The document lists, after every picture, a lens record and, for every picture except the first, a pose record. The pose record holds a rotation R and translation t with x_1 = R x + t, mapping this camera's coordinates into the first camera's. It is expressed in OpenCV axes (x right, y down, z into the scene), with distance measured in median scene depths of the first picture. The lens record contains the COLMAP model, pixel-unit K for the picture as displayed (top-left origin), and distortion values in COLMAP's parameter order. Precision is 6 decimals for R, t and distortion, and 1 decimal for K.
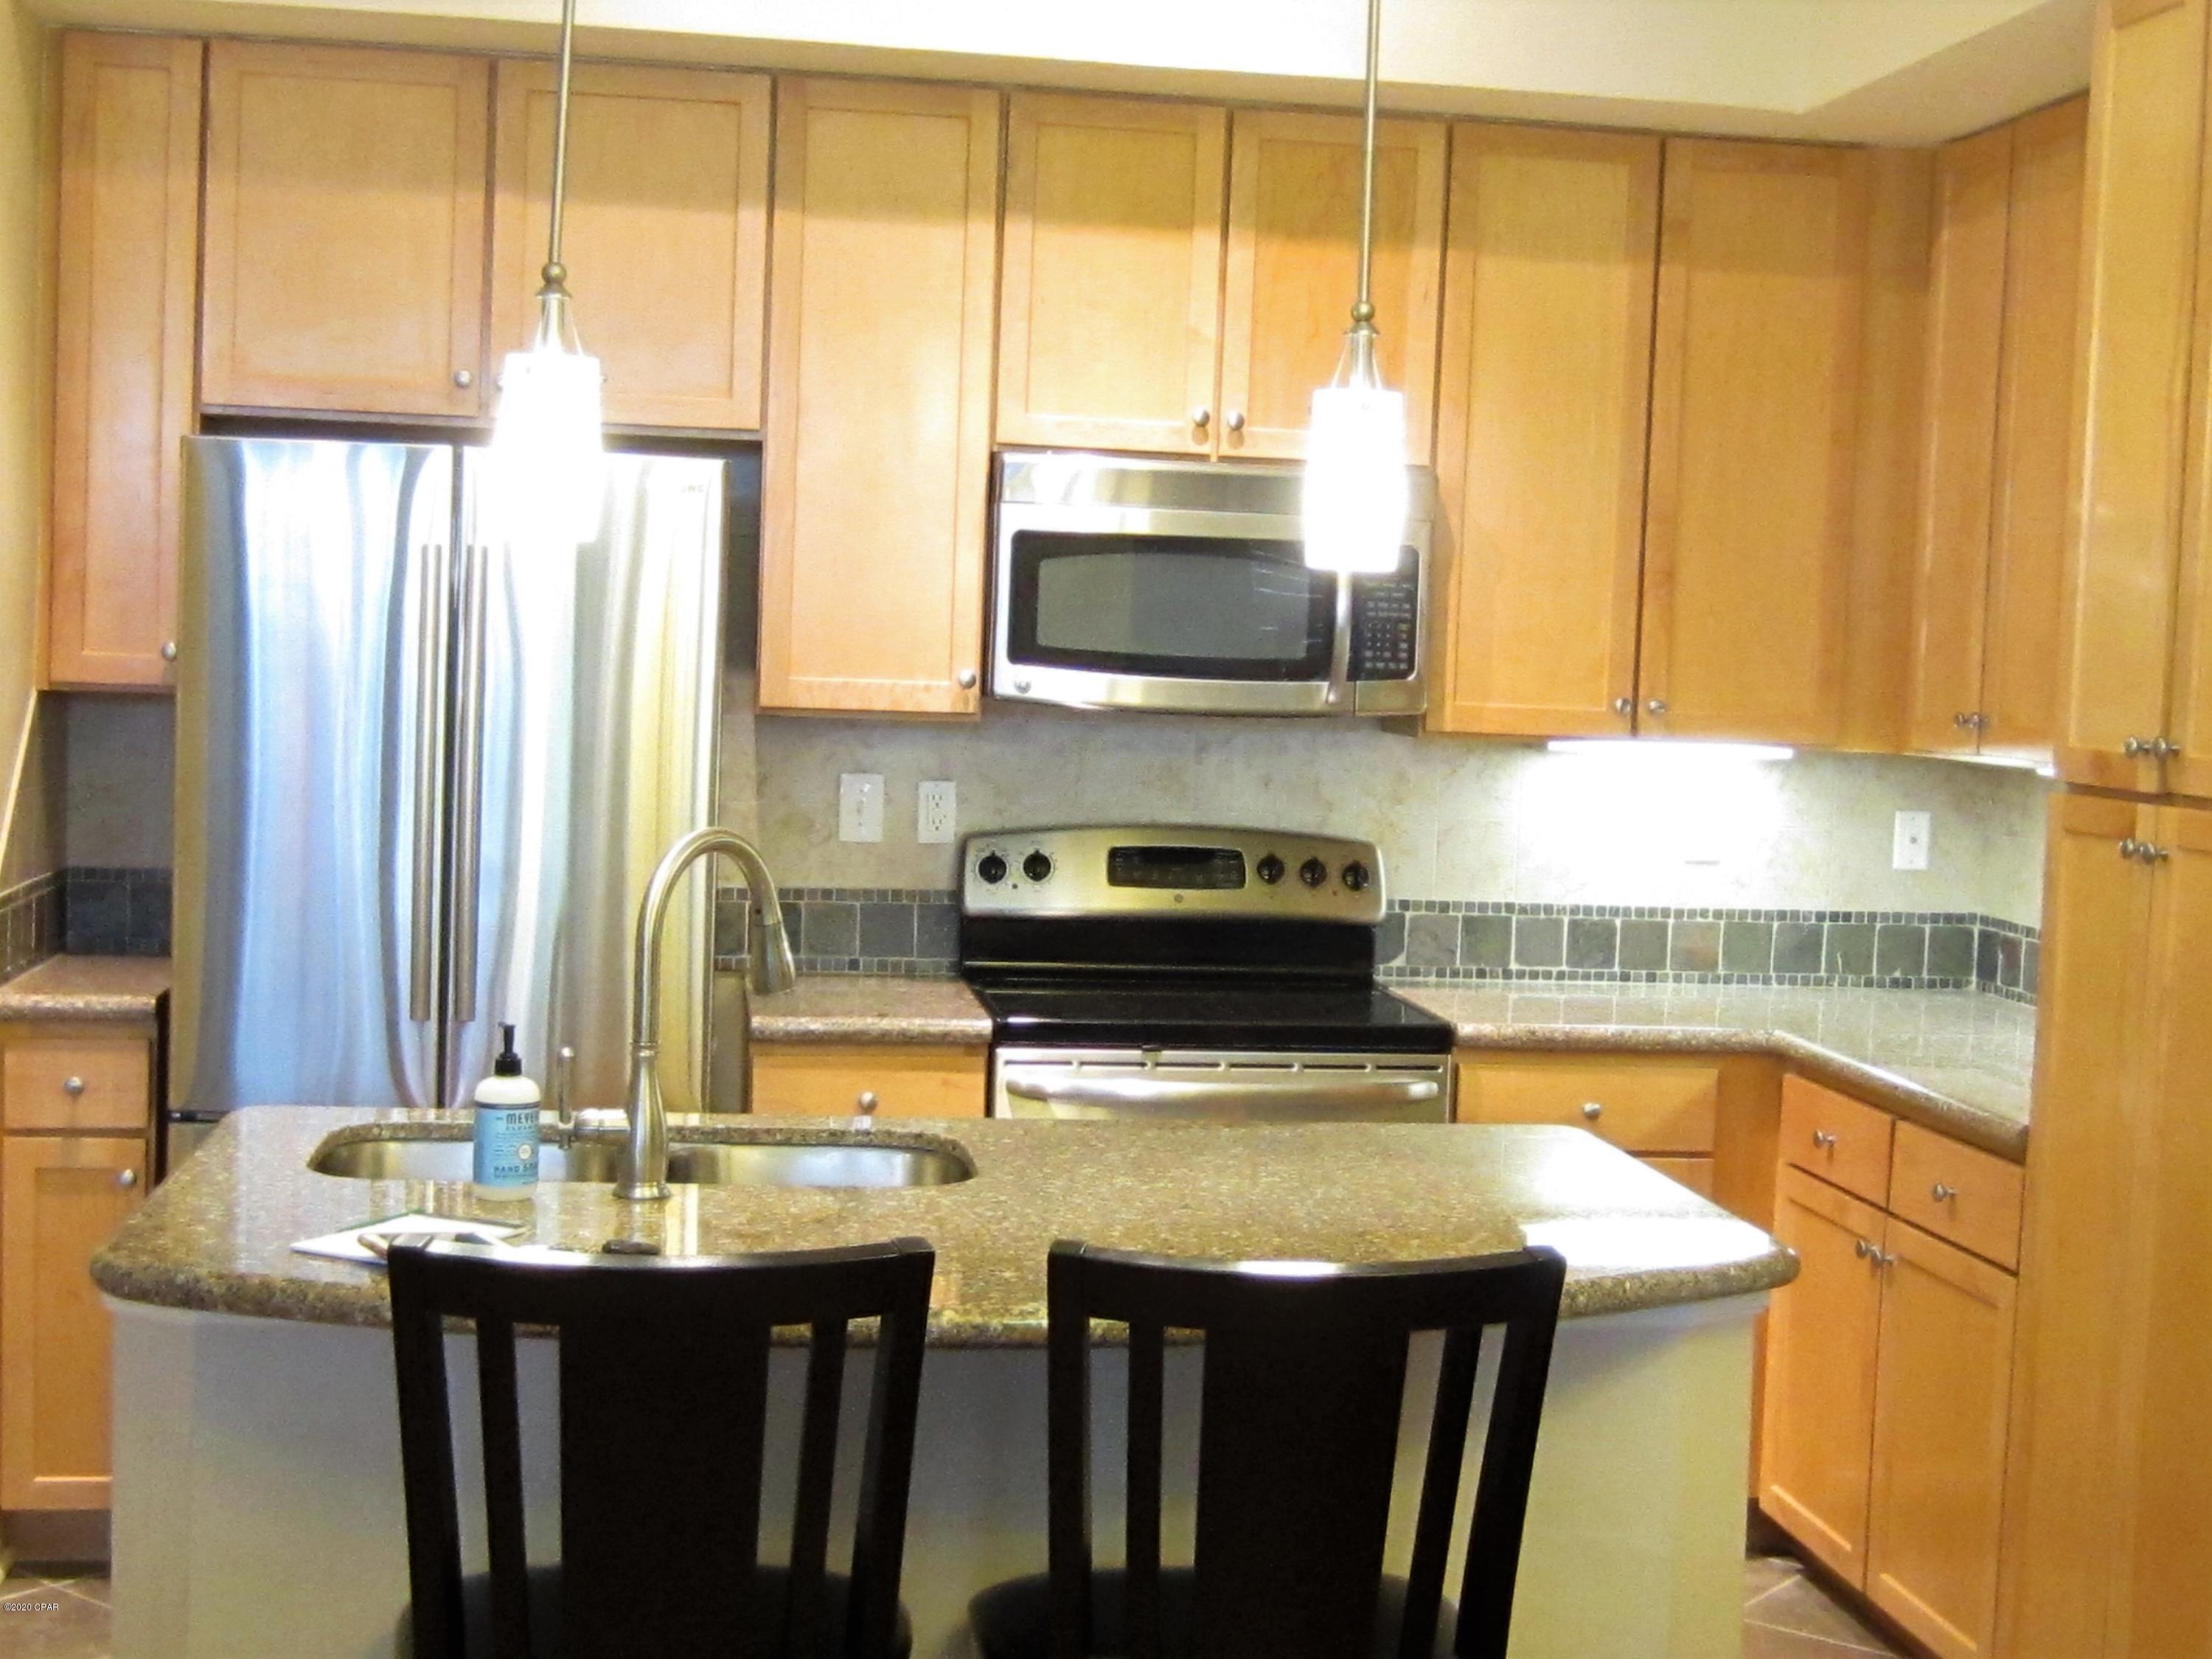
lens RADIAL K [[2998.2, 0, 1110.2], [0, 2998.2, 835.9], [0, 0, 1]] dist [-0.051356, 0.000000]
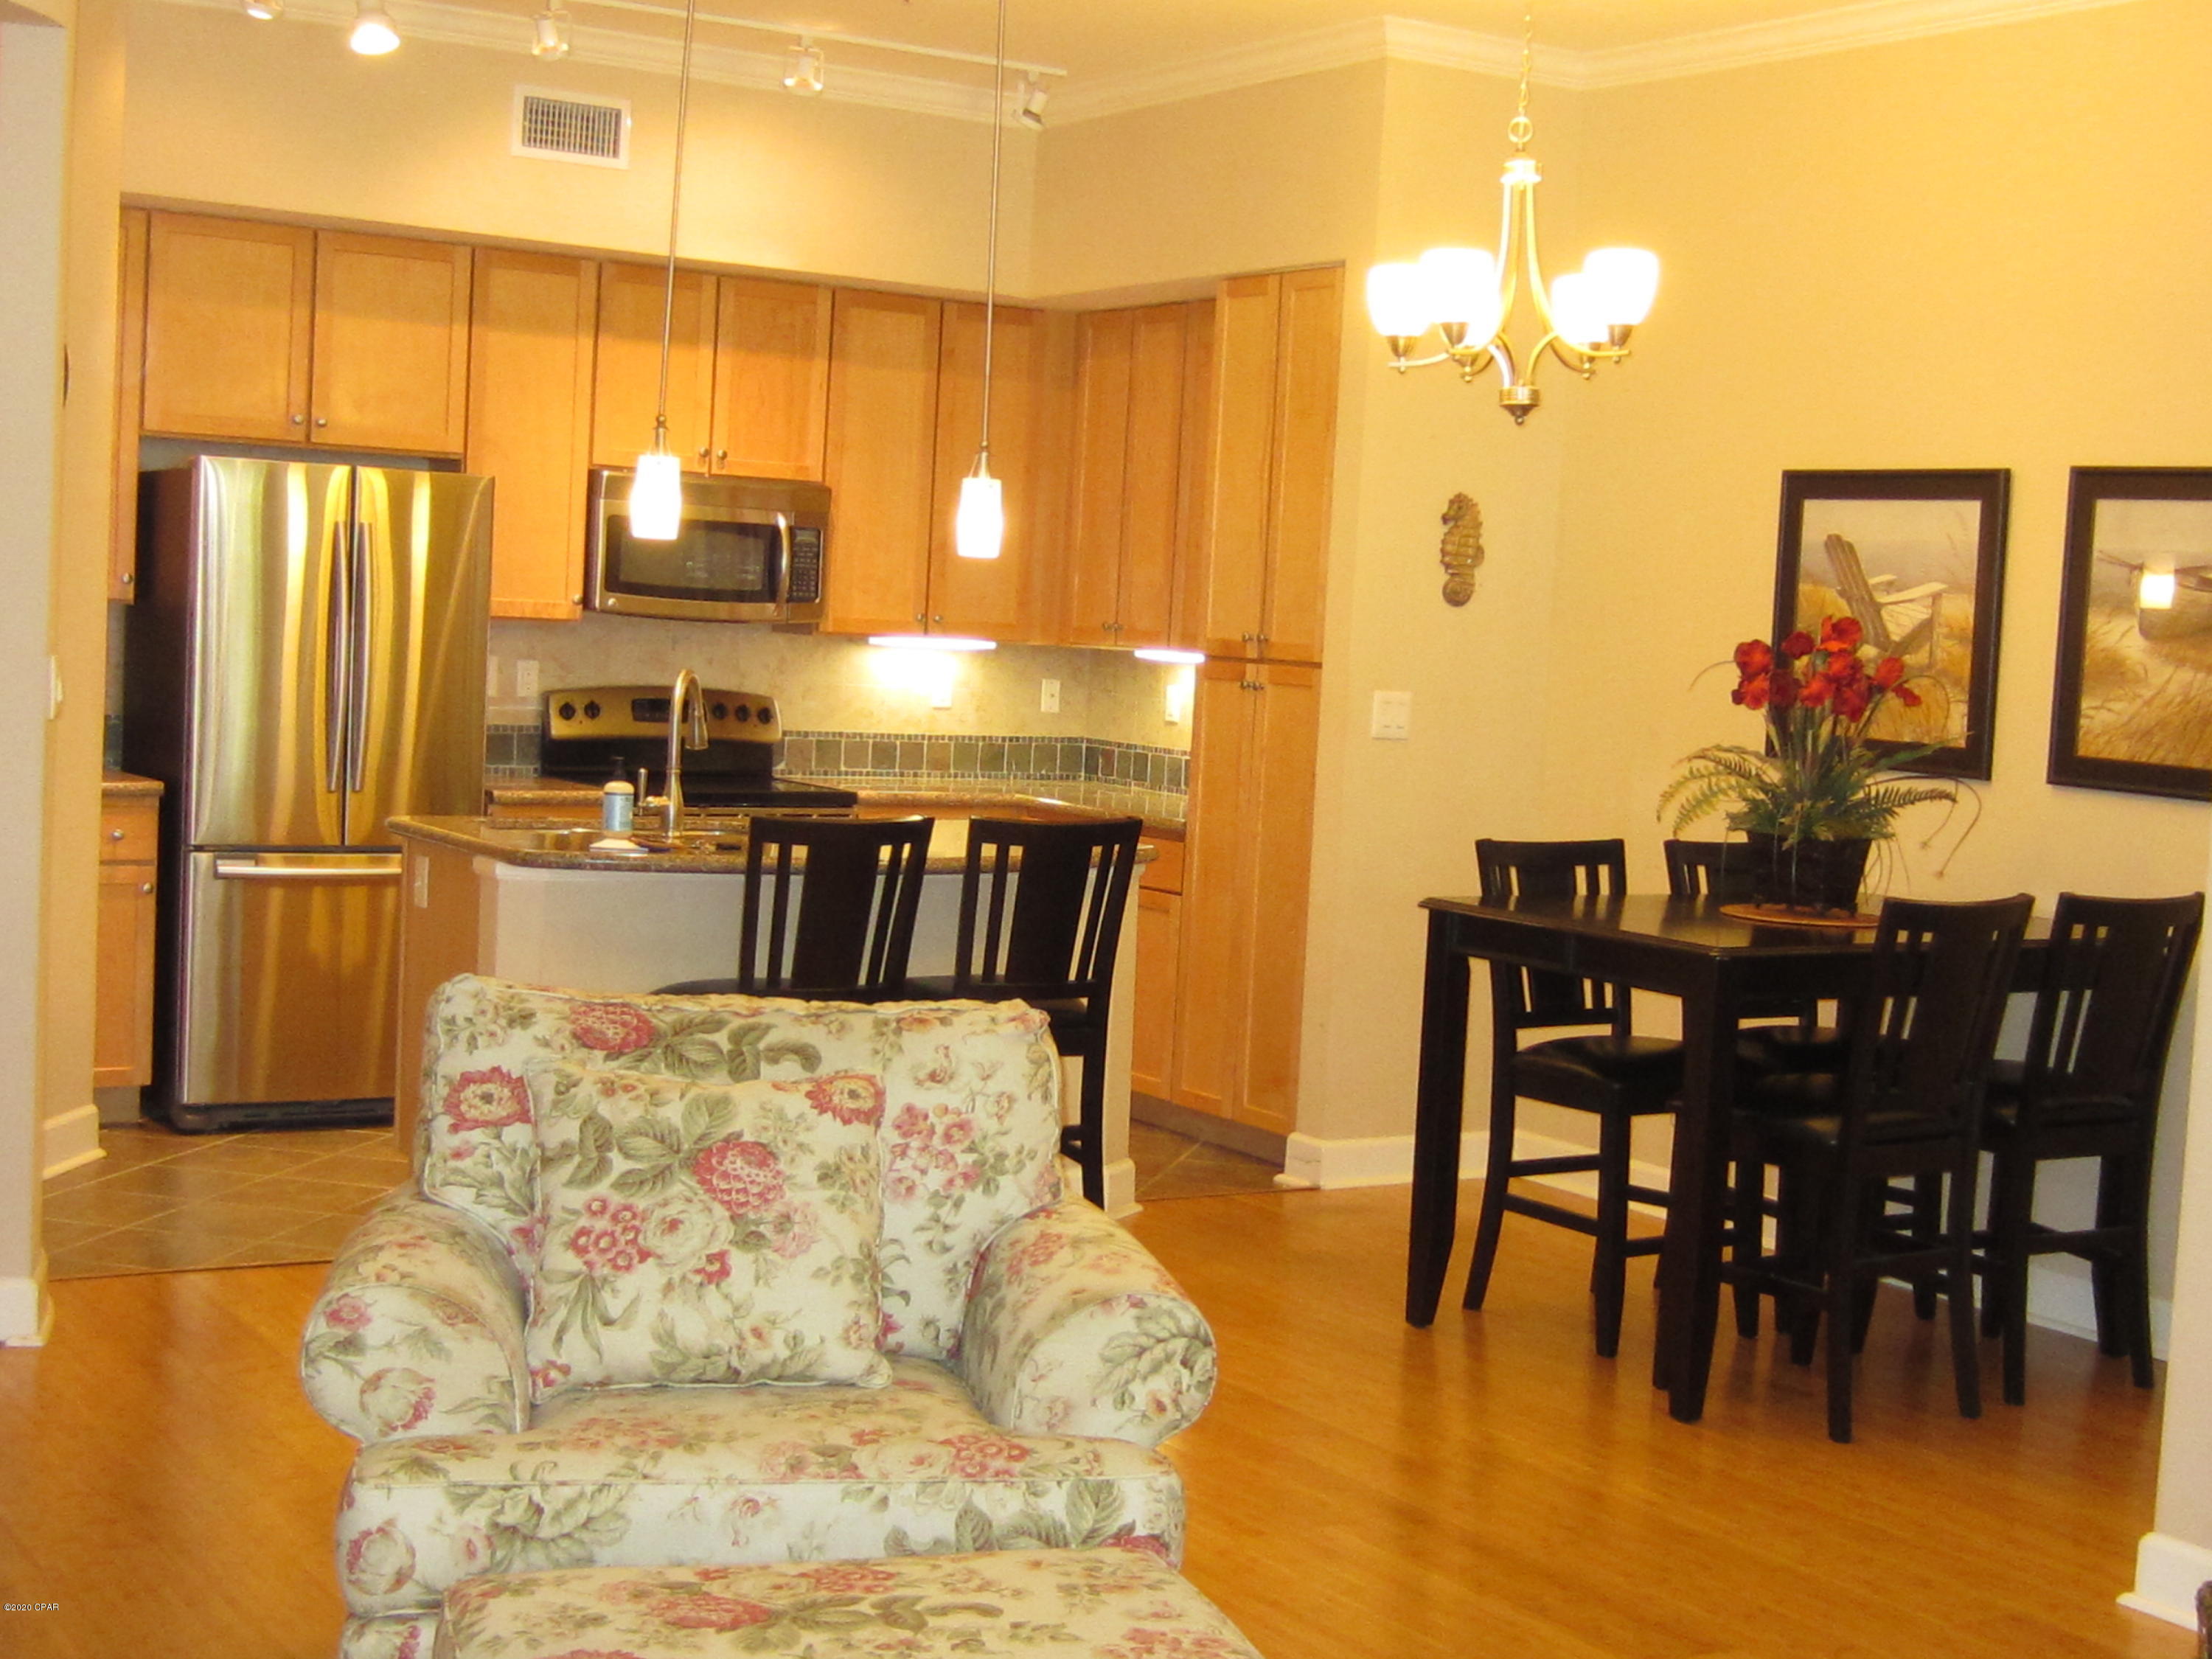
lens RADIAL K [[2998.2, 0, 1090.3], [0, 2998.2, 819.5], [0, 0, 1]] dist [-0.051356, 0.000000]
pose [[0.915395, -0.019350, 0.402092, -0.460916], [0.010884, 0.999669, 0.023330, 0.036524], [-0.402410, -0.016980, 0.915302, -0.687468]]
